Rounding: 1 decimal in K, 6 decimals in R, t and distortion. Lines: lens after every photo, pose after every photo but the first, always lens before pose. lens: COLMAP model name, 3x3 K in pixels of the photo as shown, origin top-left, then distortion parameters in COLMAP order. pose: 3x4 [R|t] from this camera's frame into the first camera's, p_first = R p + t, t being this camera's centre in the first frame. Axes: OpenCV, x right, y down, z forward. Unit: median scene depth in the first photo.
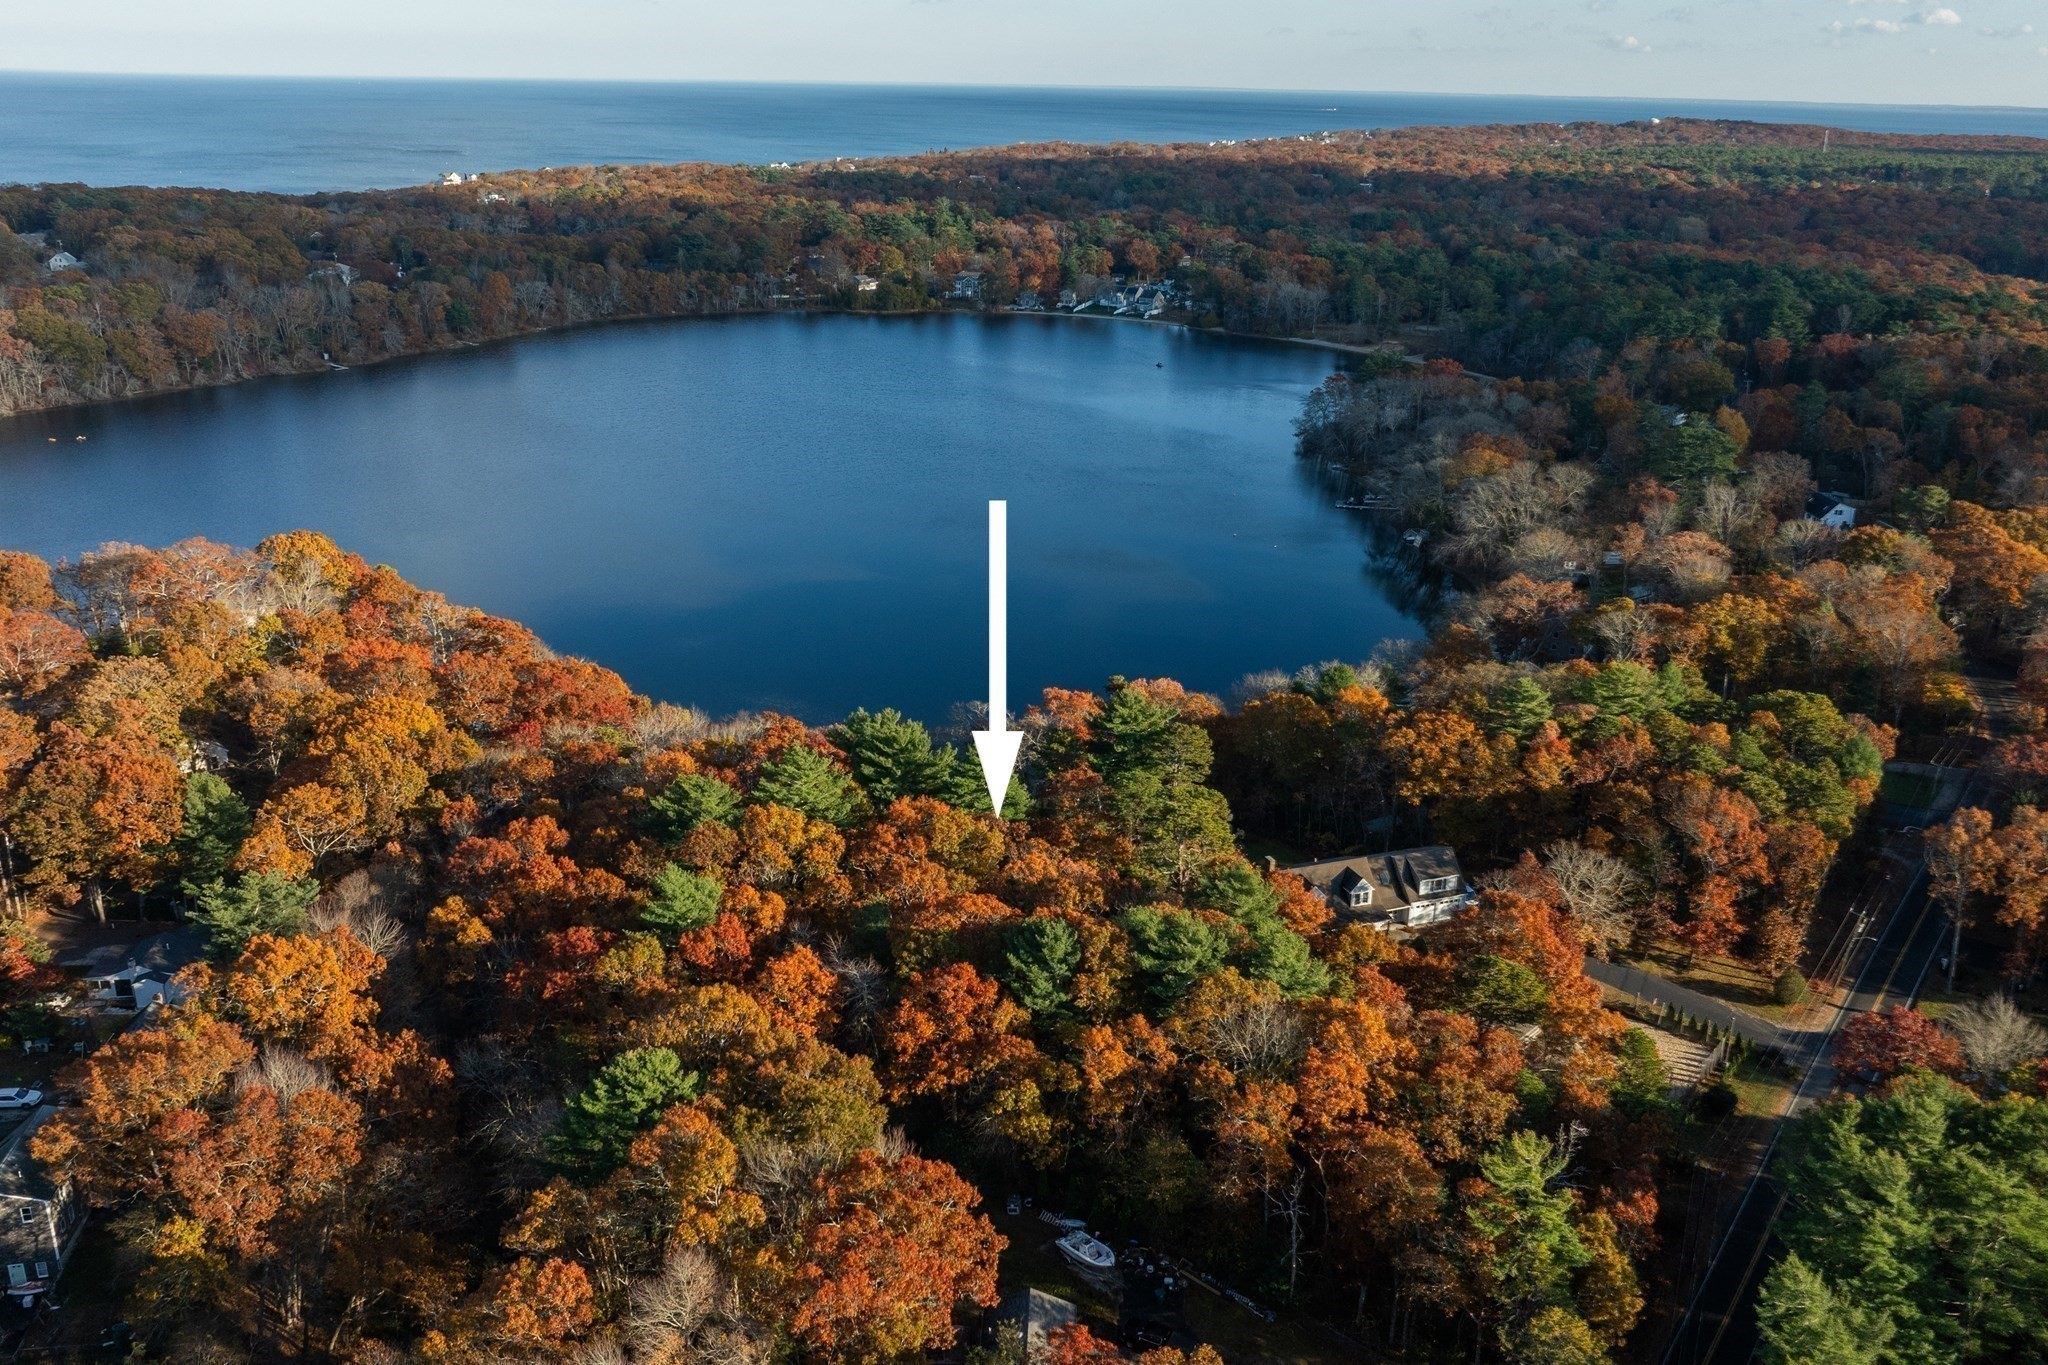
lens RADIAL K [[1670.4, 0, 1024.0], [0, 1670.4, 682.5], [0, 0, 1]] dist [-0.017937, -0.004304]
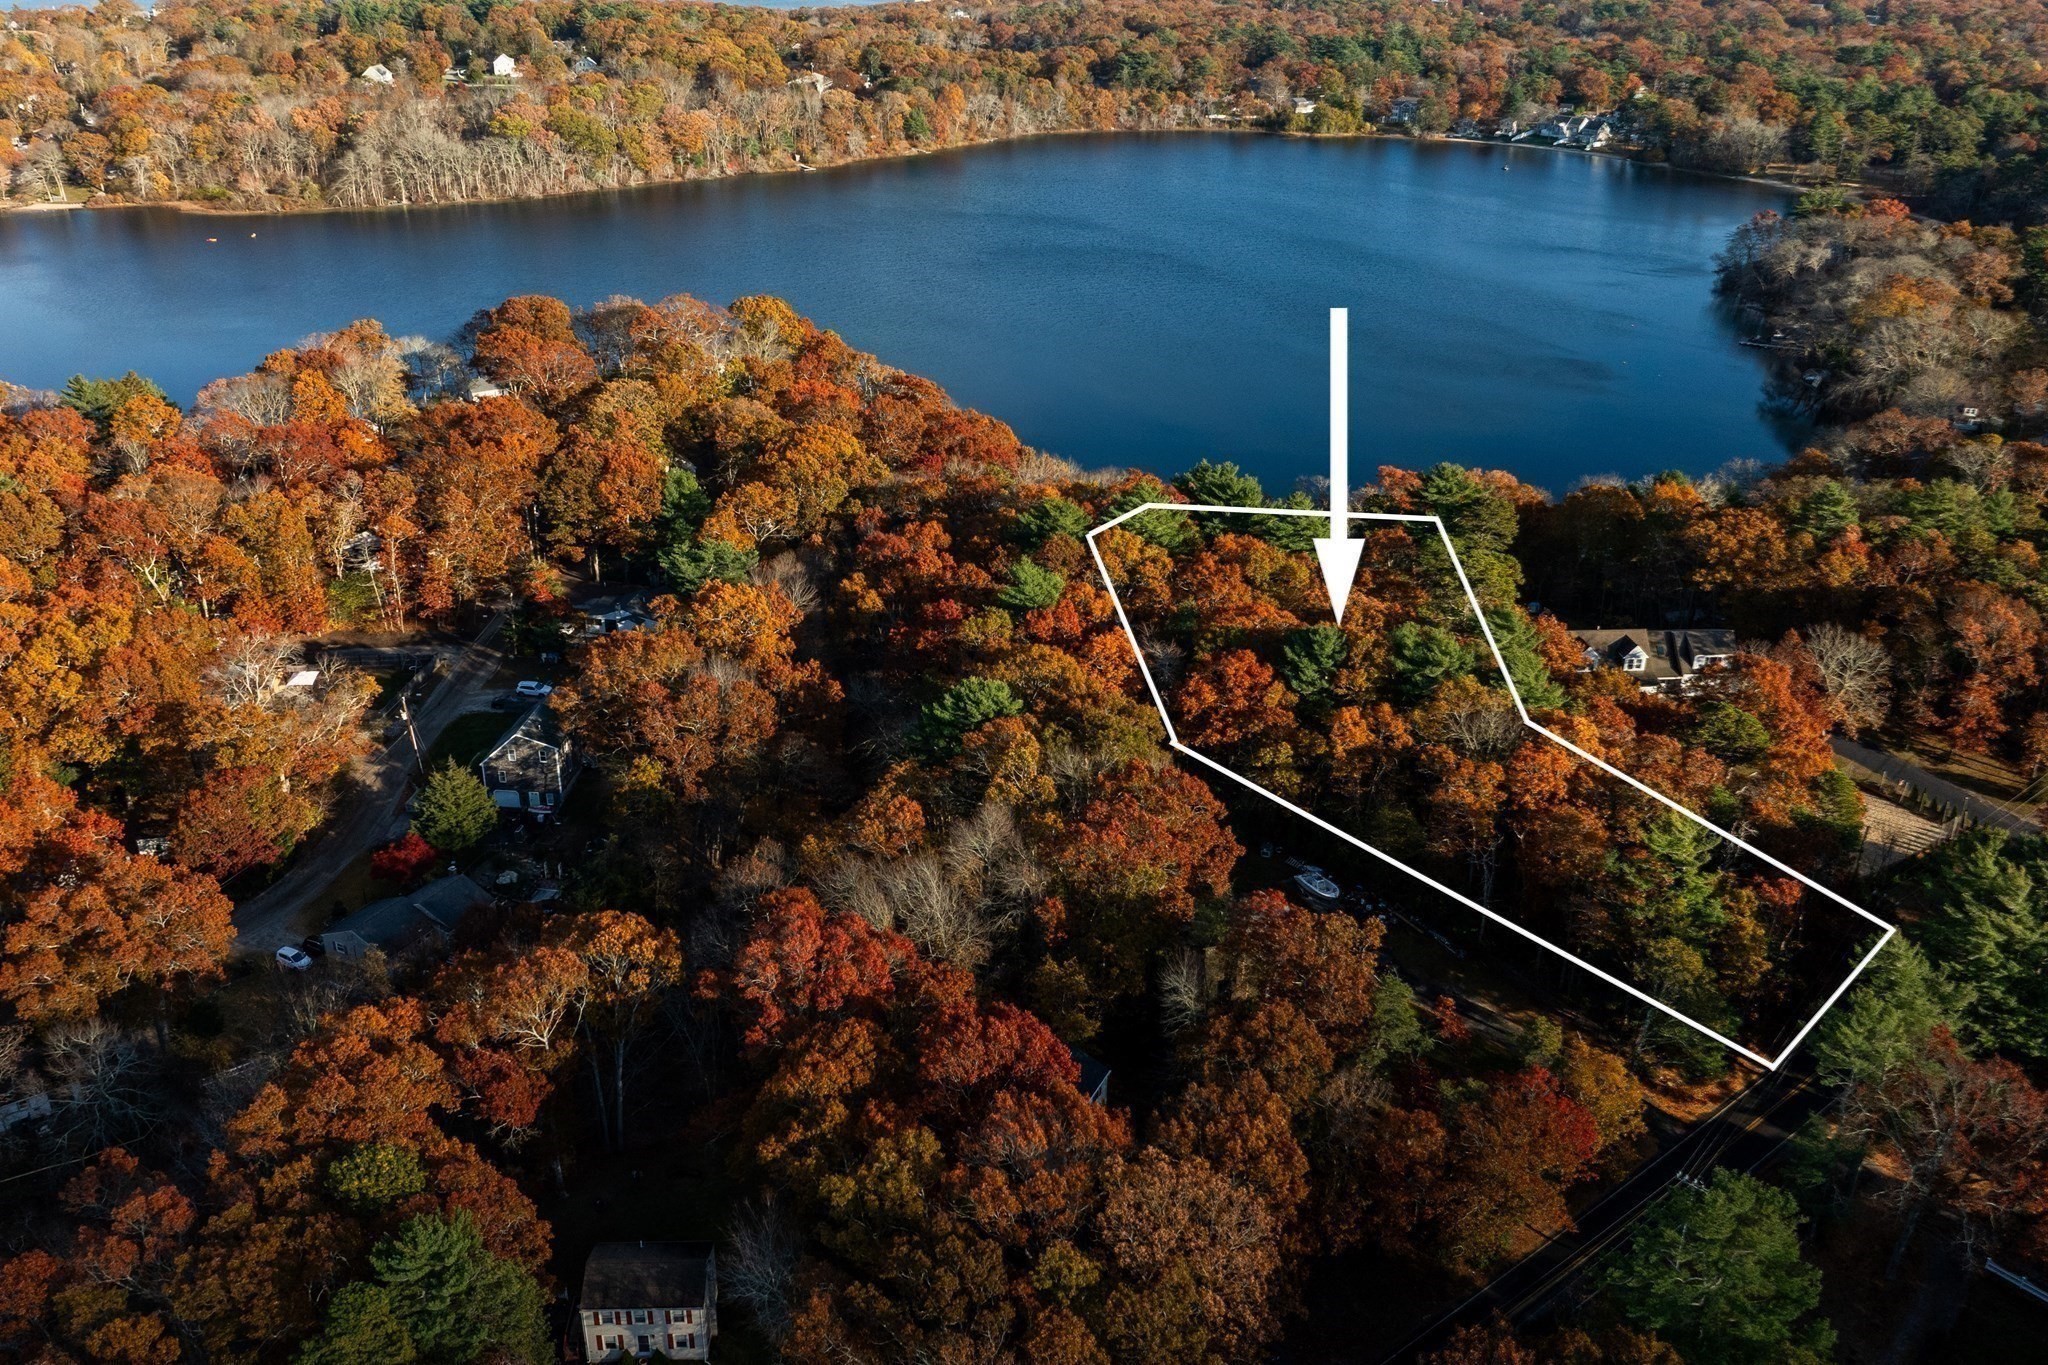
lens RADIAL K [[1624.5, 0, 1003.3], [0, 1624.5, 680.5], [0, 0, 1]] dist [0.003924, -0.054479]
pose [[0.962878, 0.112461, -0.245393, 0.064464], [-0.086612, 0.989729, 0.113732, 0.053599], [0.255663, -0.088256, 0.962729, -0.139138]]
